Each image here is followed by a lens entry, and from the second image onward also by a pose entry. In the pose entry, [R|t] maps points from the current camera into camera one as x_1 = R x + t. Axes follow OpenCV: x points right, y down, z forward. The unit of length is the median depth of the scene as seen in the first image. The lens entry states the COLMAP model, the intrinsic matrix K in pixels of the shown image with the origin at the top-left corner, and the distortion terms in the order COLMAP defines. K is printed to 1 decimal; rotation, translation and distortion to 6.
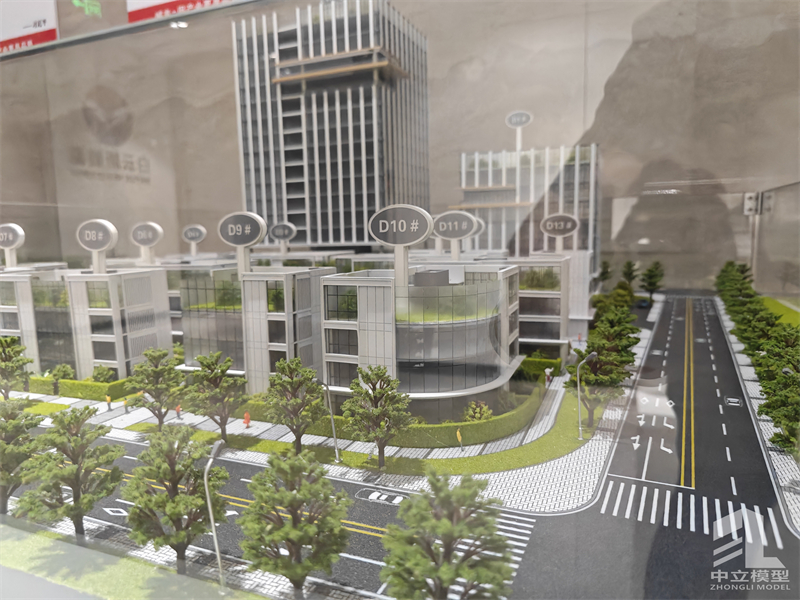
lens RADIAL K [[561.8, 0, 400.0], [0, 561.8, 300.0], [0, 0, 1]] dist [0.005999, -0.006726]
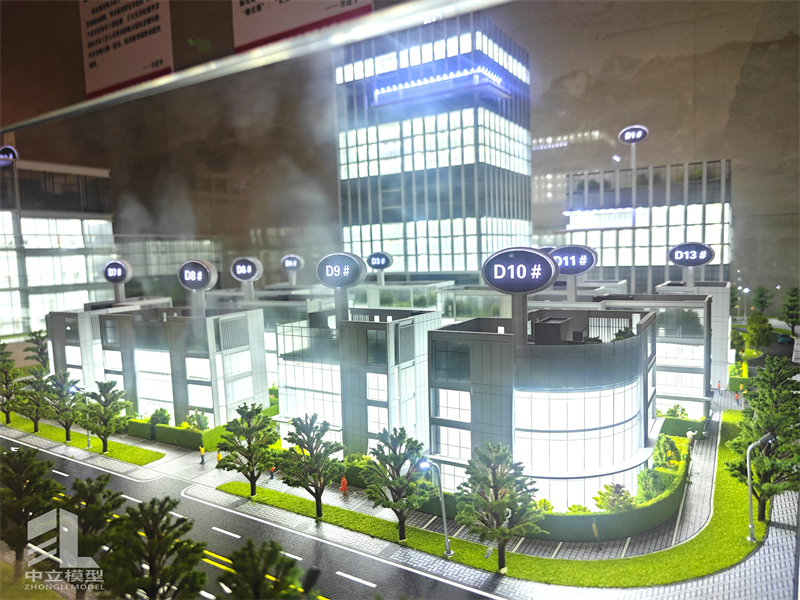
lens RADIAL K [[561.8, 0, 400.0], [0, 561.8, 300.0], [0, 0, 1]] dist [0.005999, -0.006726]
pose [[0.987124, 0.006668, -0.159818, -0.038104], [-0.011524, 0.999499, -0.029475, -0.054764], [0.159541, 0.030937, 0.986706, 0.107676]]
